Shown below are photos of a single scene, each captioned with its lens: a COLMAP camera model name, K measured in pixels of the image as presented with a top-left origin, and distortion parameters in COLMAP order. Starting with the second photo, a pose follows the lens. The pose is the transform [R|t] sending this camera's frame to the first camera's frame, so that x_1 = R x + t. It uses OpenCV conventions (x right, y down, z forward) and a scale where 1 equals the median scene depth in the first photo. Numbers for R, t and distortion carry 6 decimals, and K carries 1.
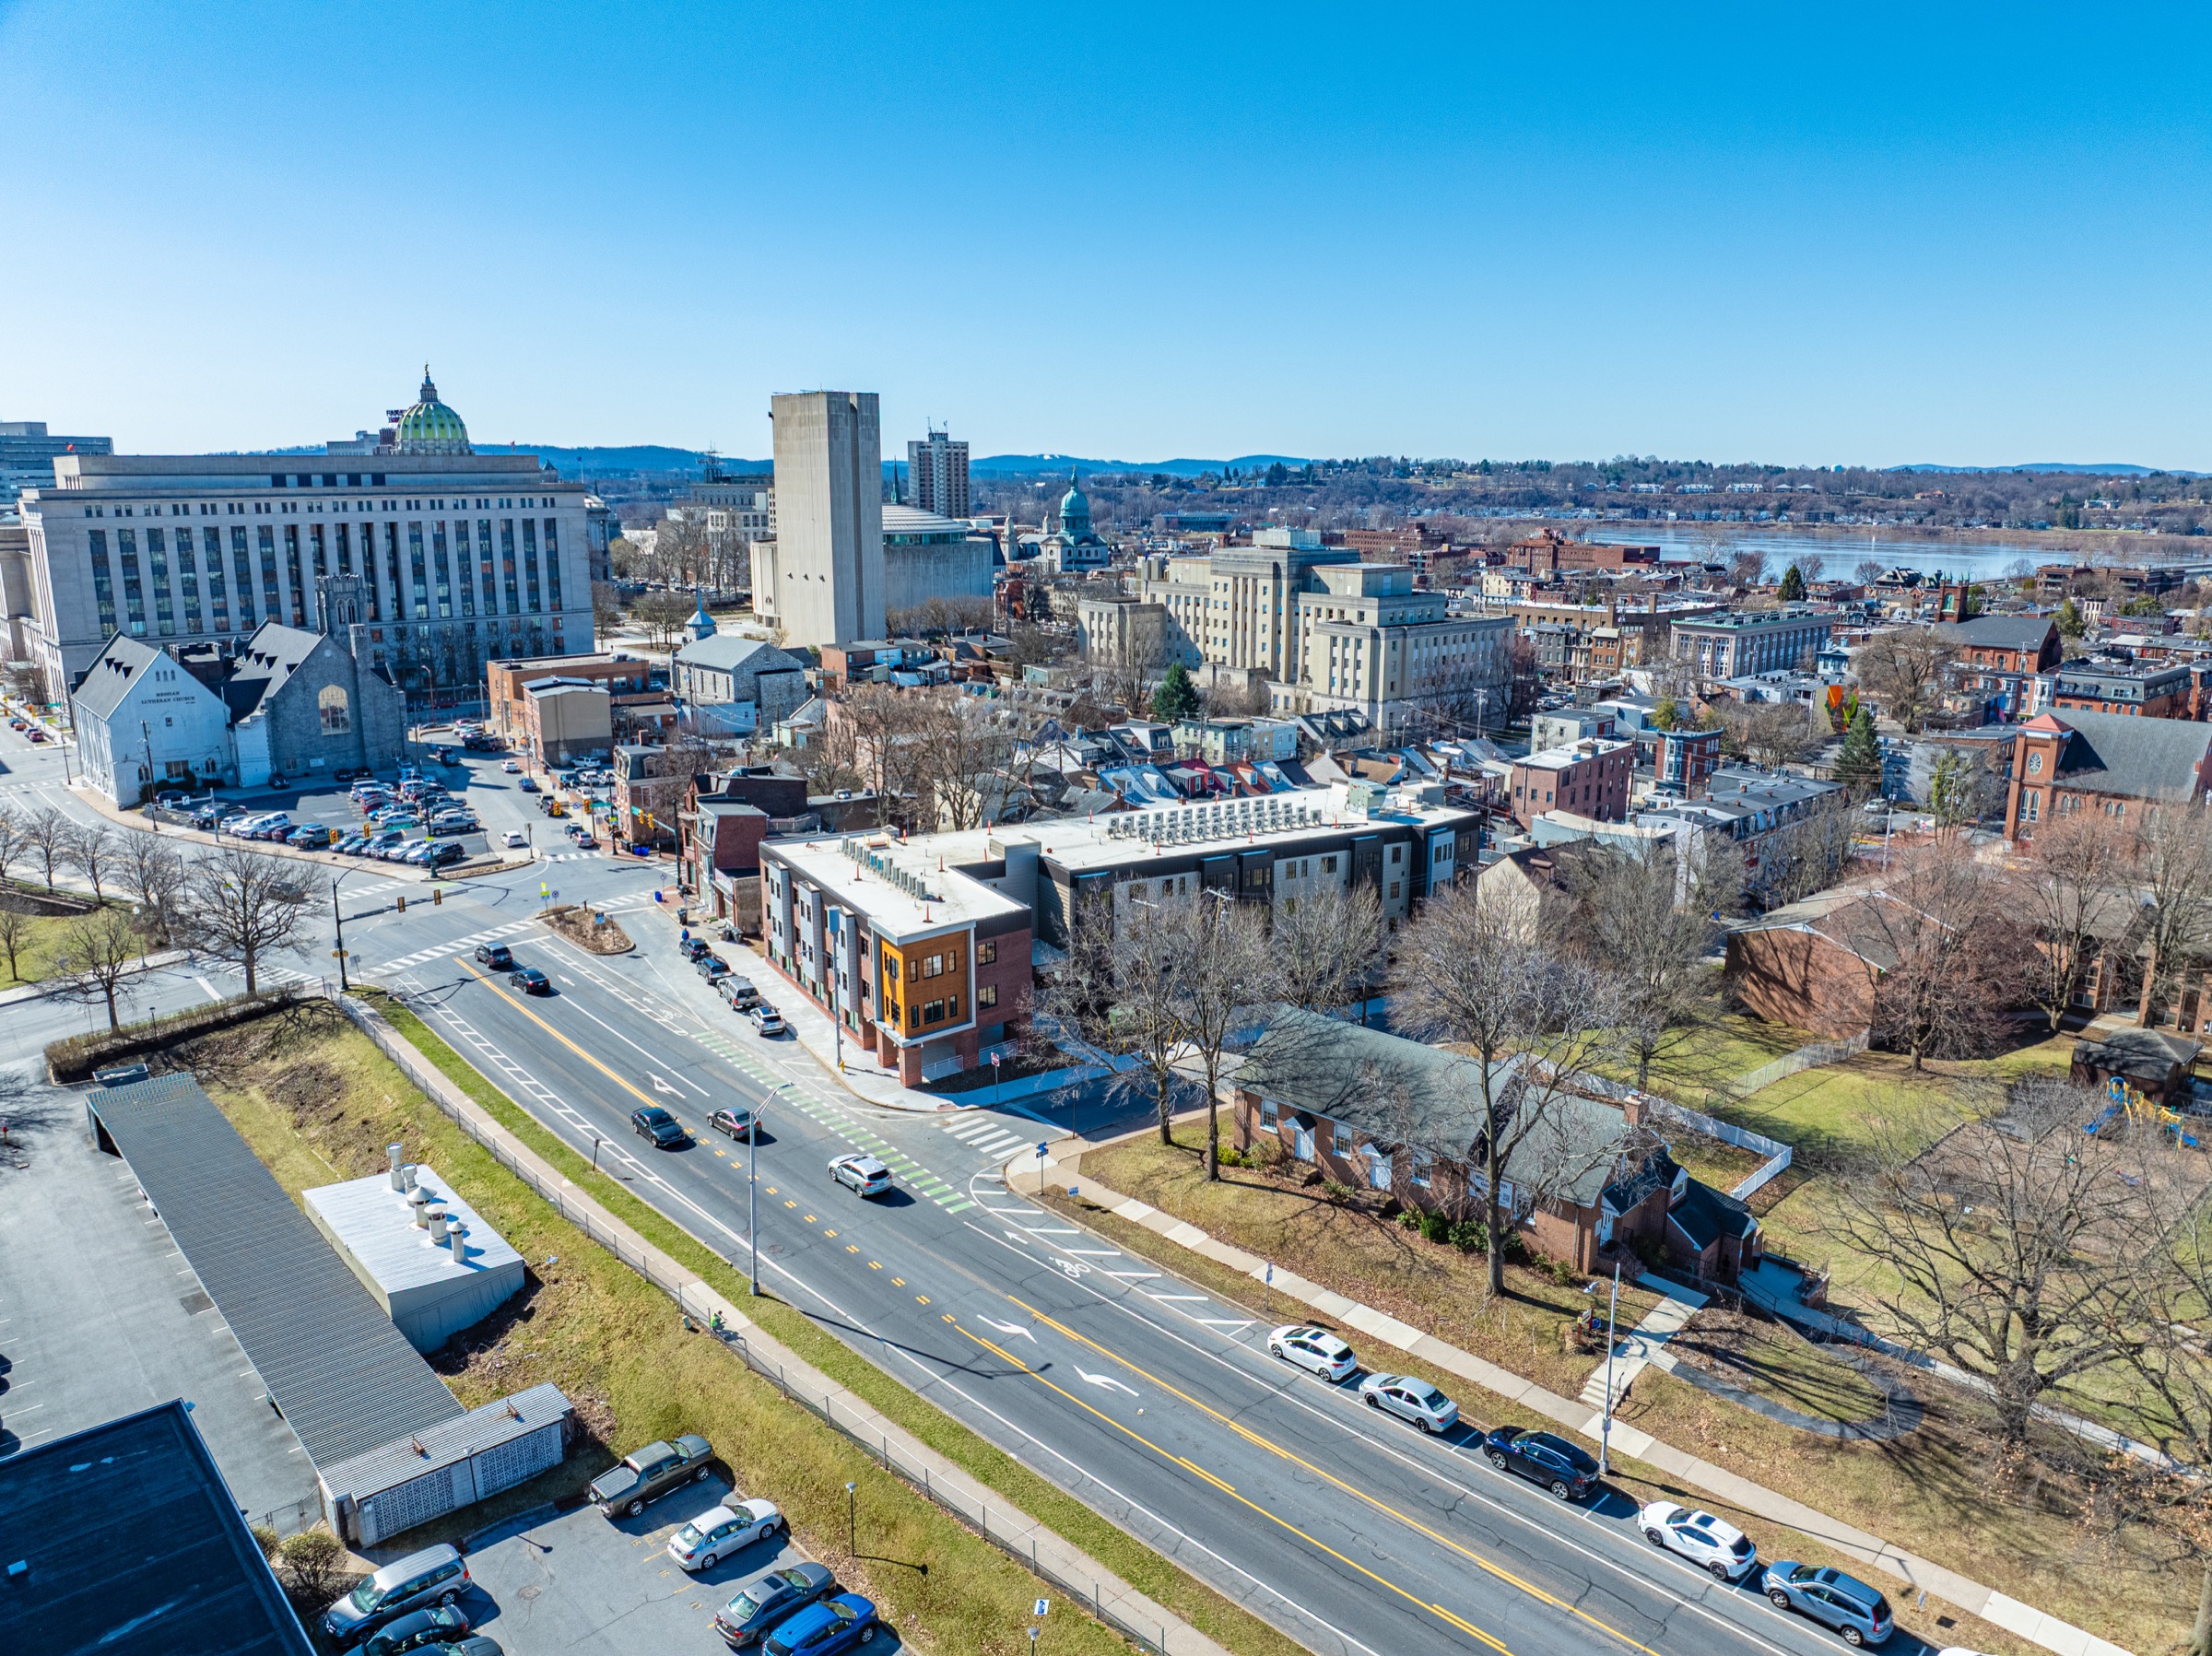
lens RADIAL K [[1547.3, 0, 1119.8], [0, 1547.3, 835.5], [0, 0, 1]] dist [-0.049070, 0.000351]
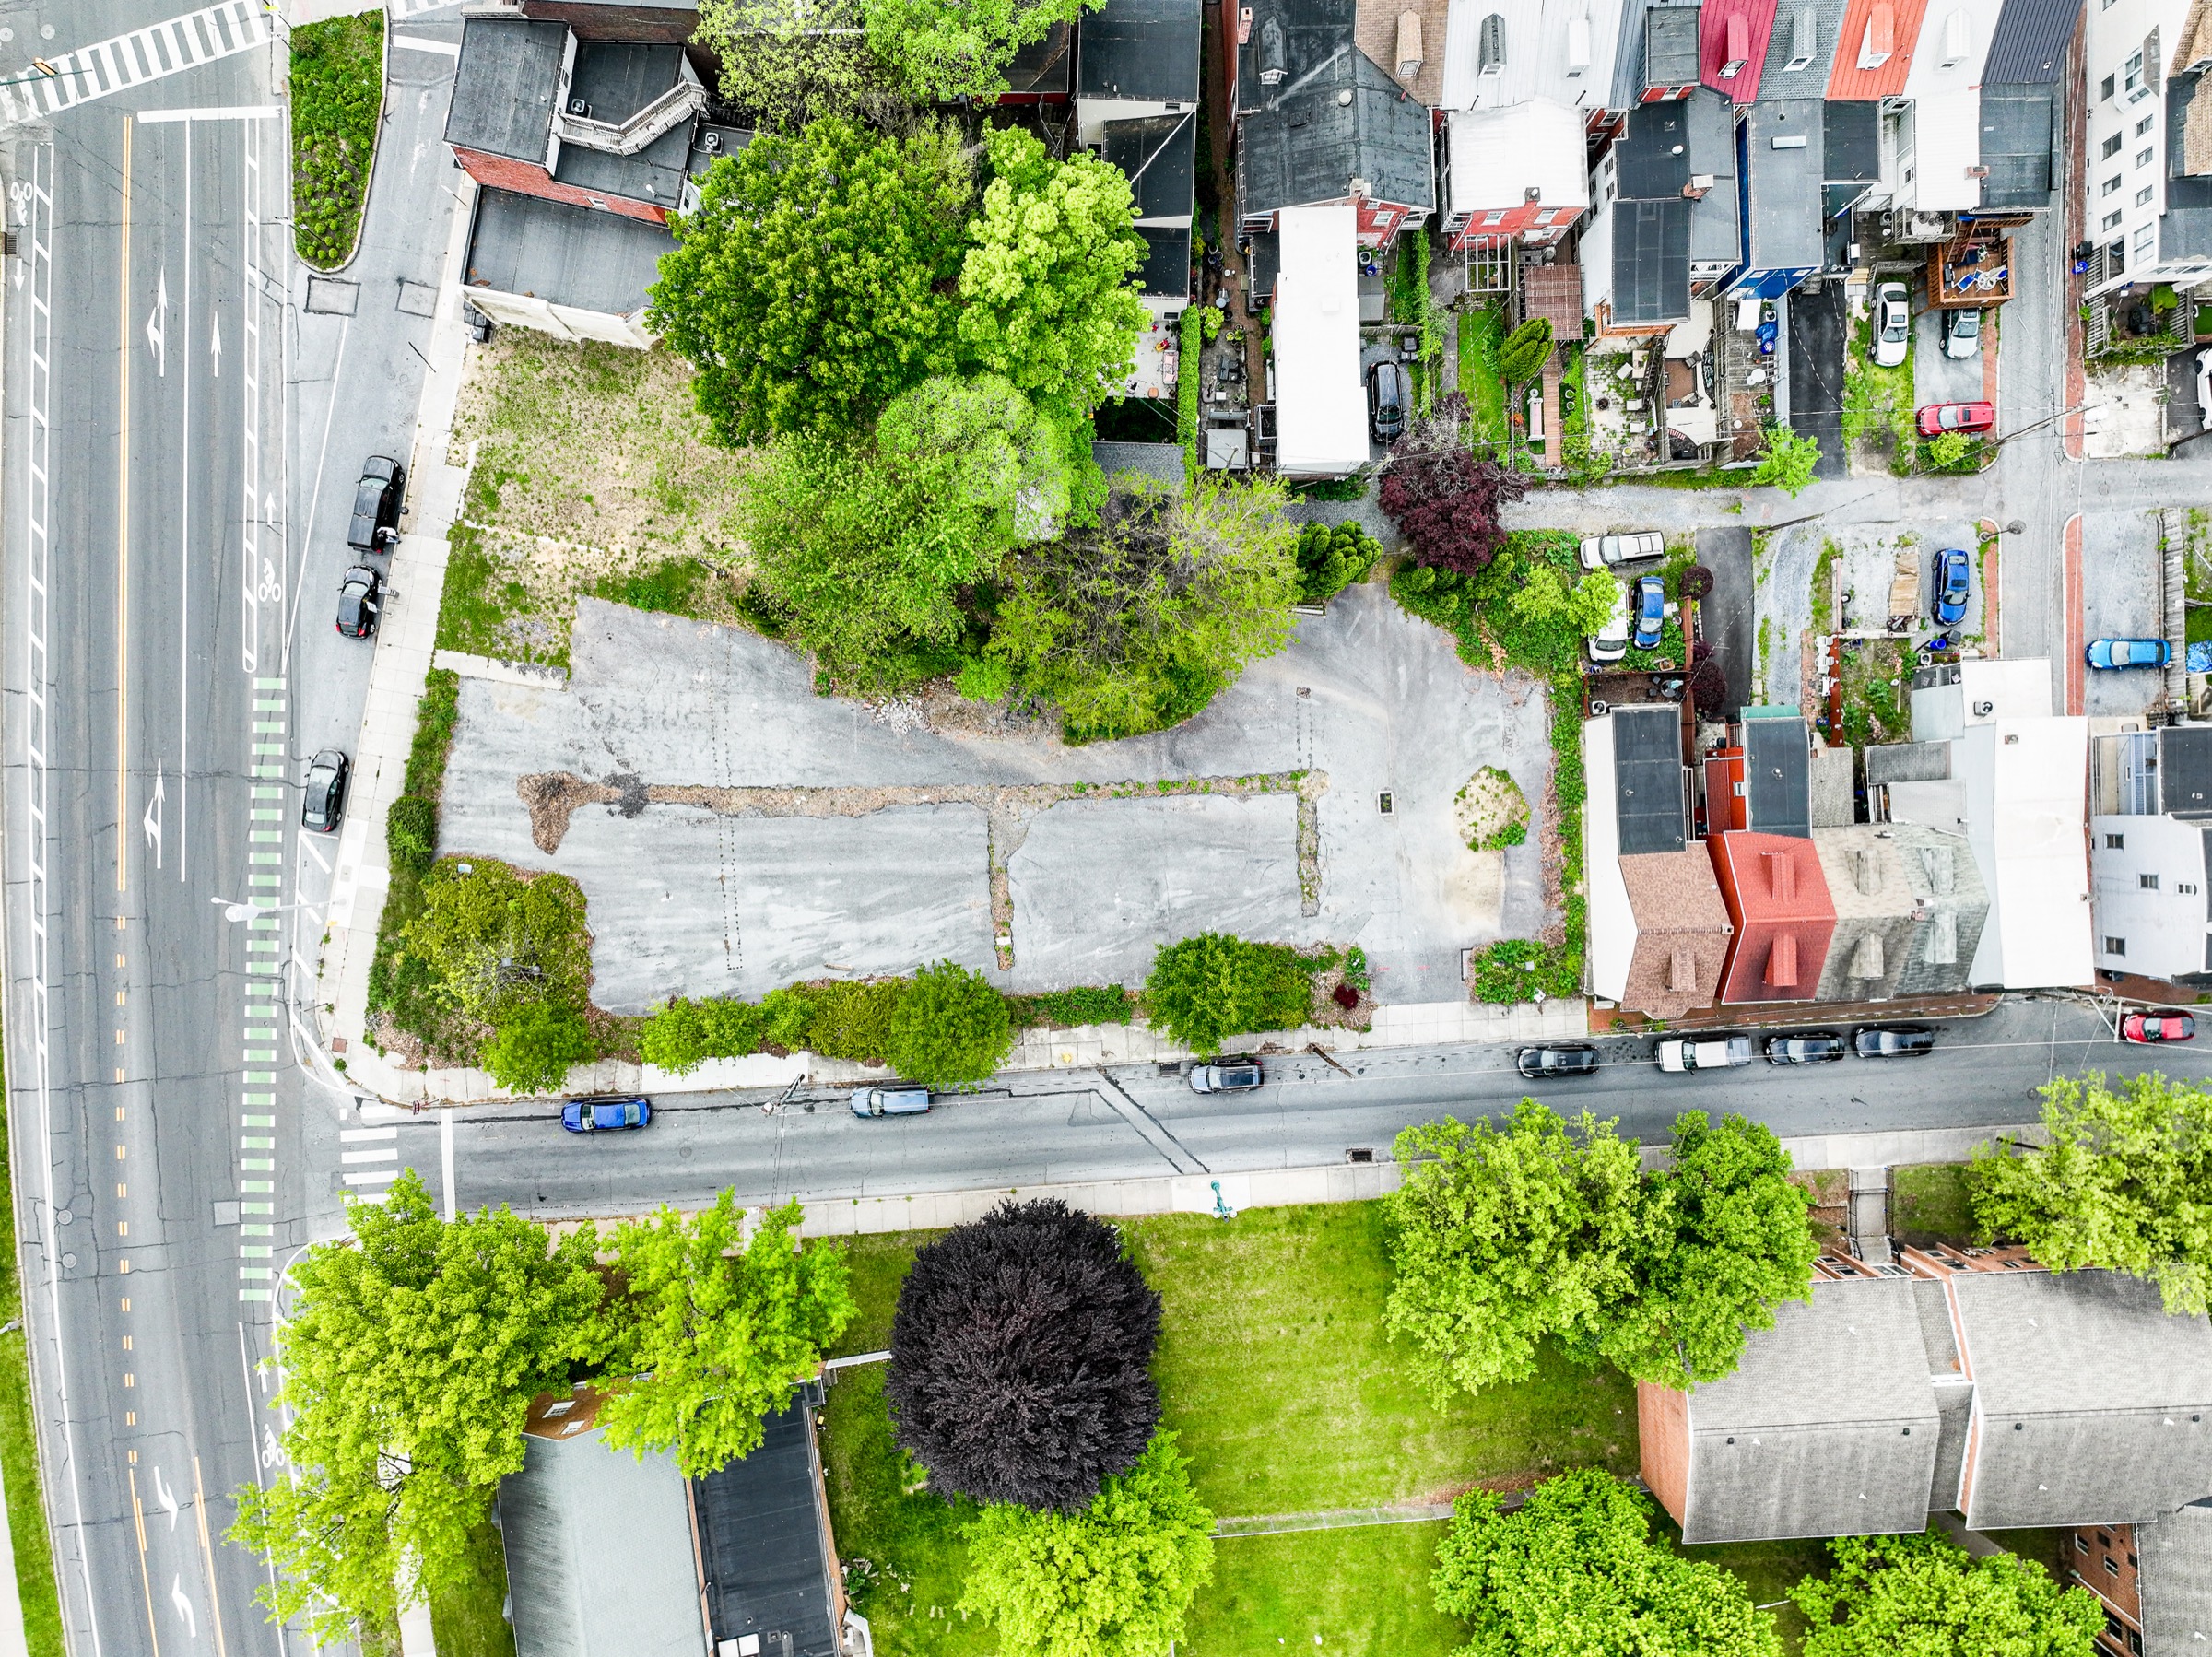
lens RADIAL K [[1534.6, 0, 1122.0], [0, 1534.6, 825.1], [0, 0, 1]] dist [-0.004267, 0.022756]
pose [[0.768141, 0.640209, 0.009535, 0.040402], [-0.152794, 0.168825, 0.973731, -0.279611], [0.621782, -0.749420, 0.227502, 0.427551]]
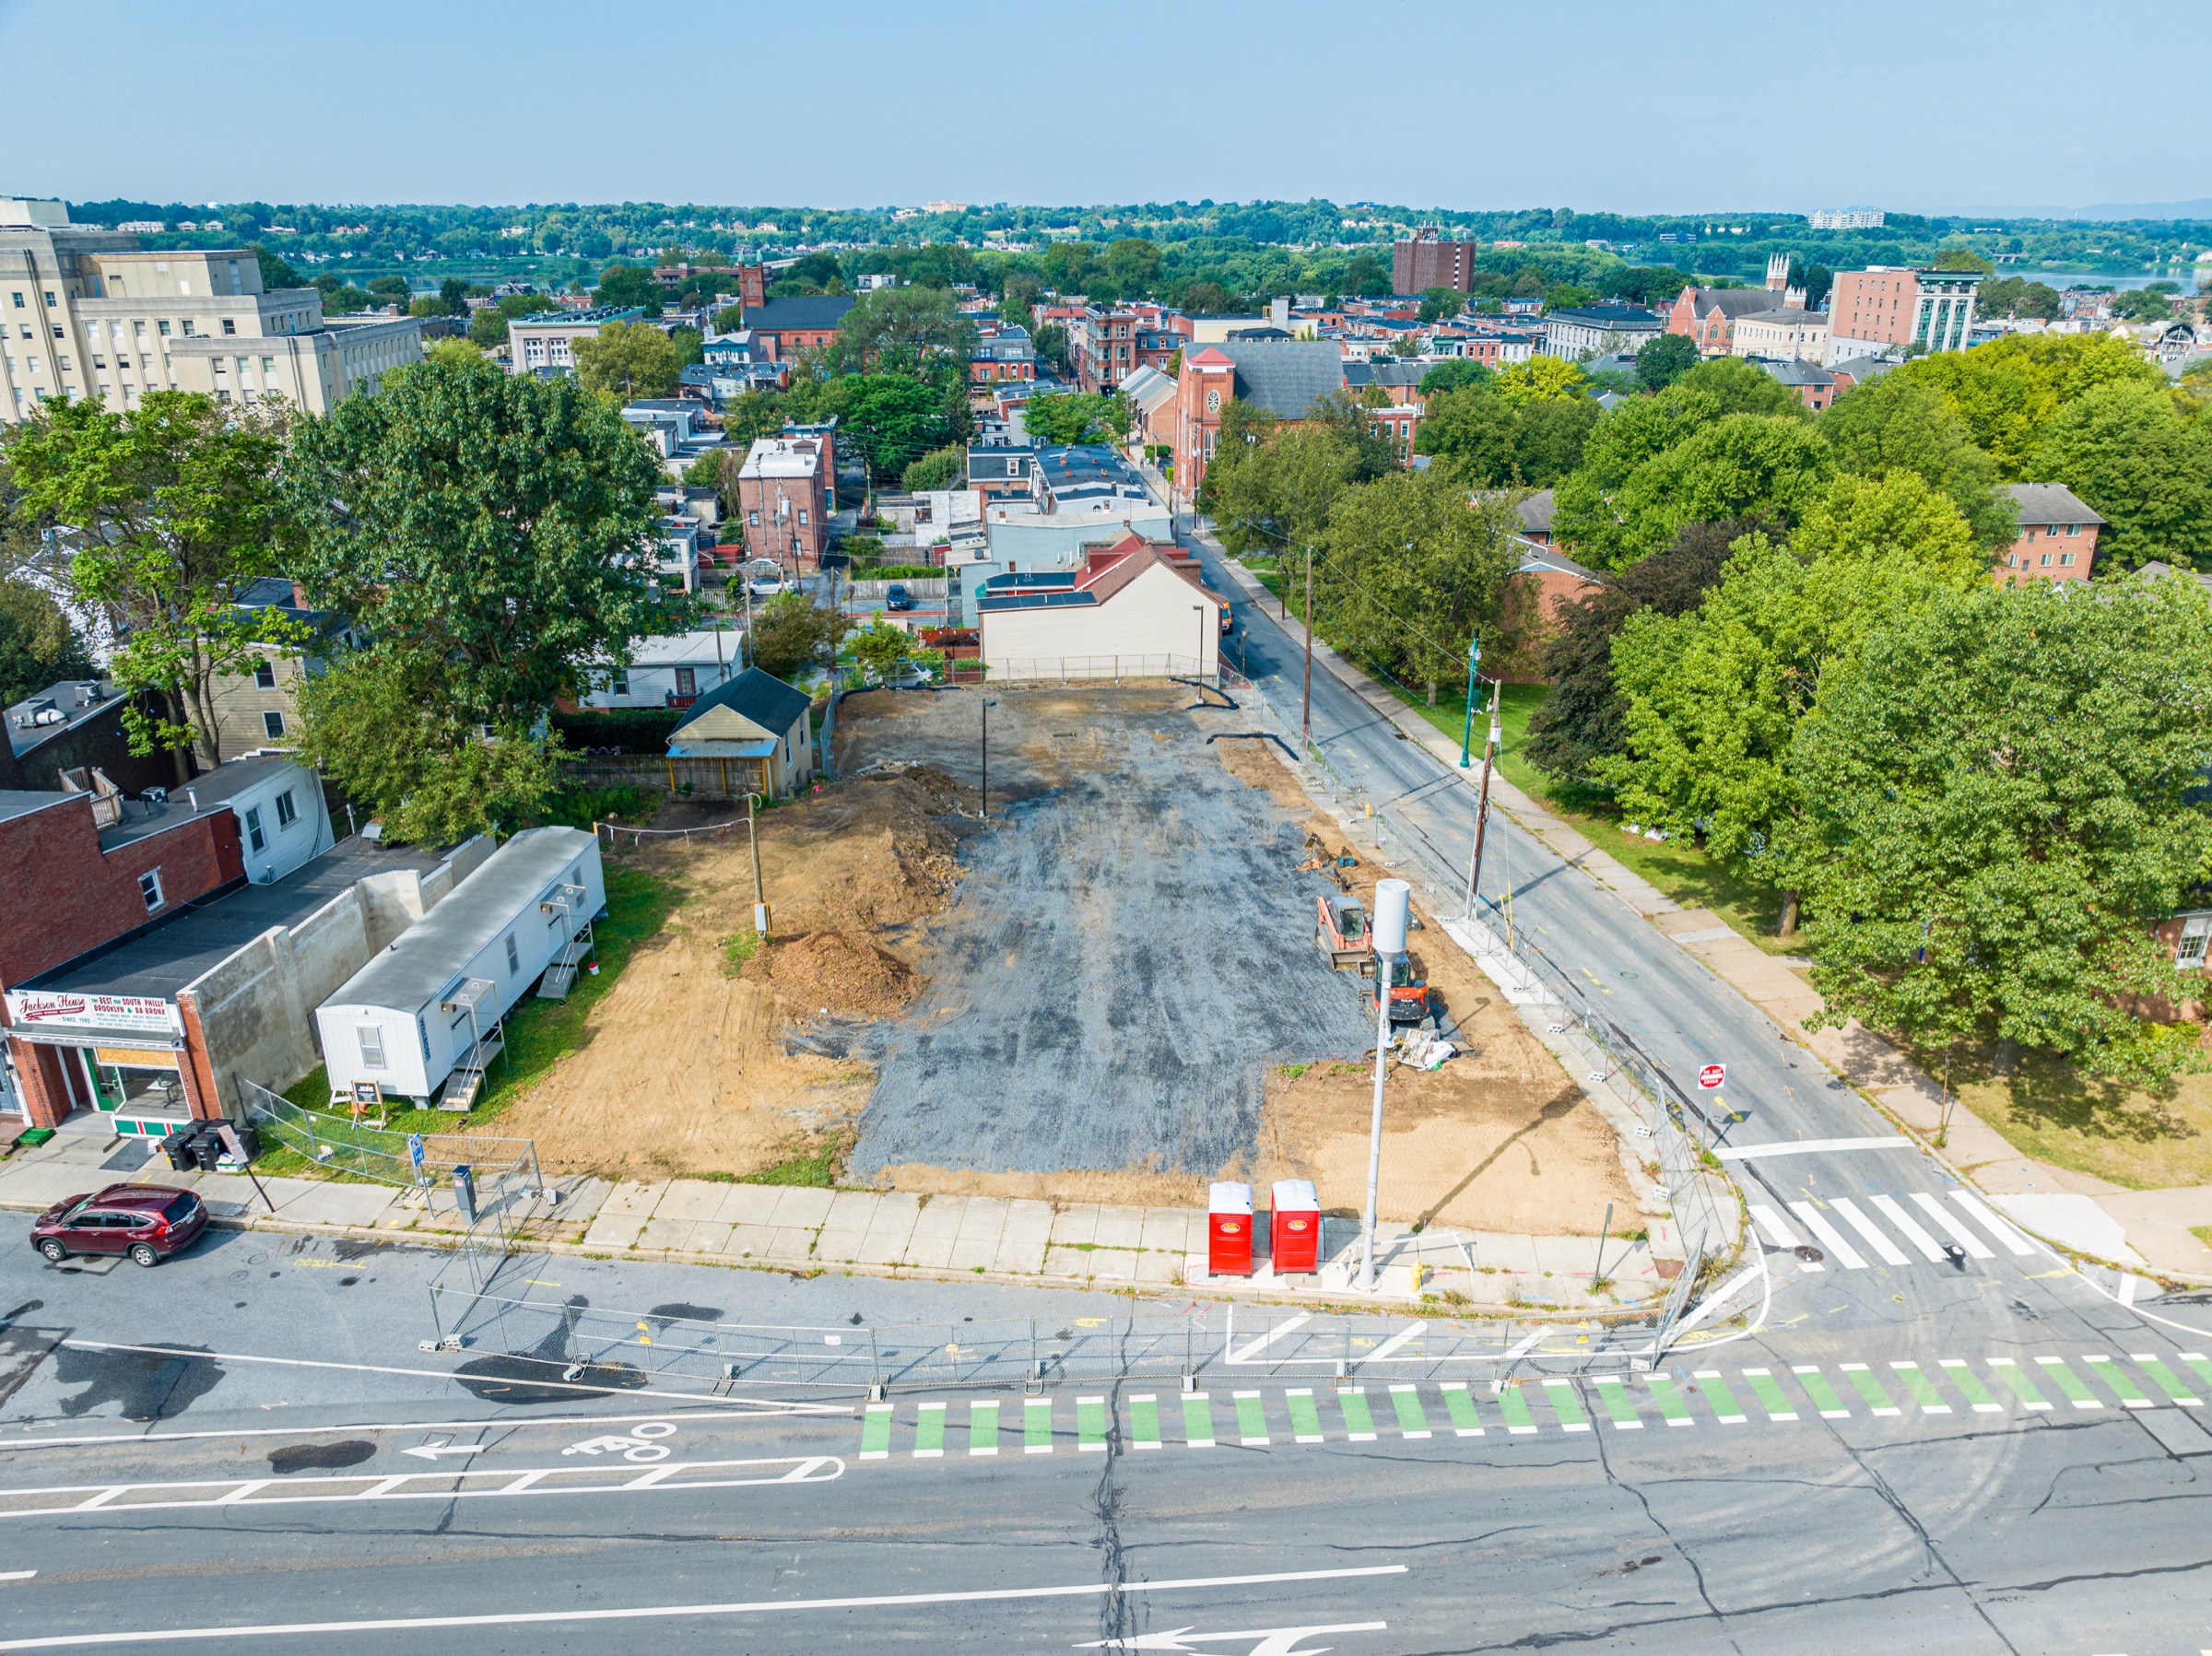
lens RADIAL K [[1554.1, 0, 1110.9], [0, 1554.1, 827.1], [0, 0, 1]] dist [-0.042955, 0.008909]
pose [[0.587203, -0.299119, 0.752144, -0.182728], [0.184929, 0.954215, 0.235105, -0.022648], [-0.788031, 0.001039, 0.615634, 0.315907]]
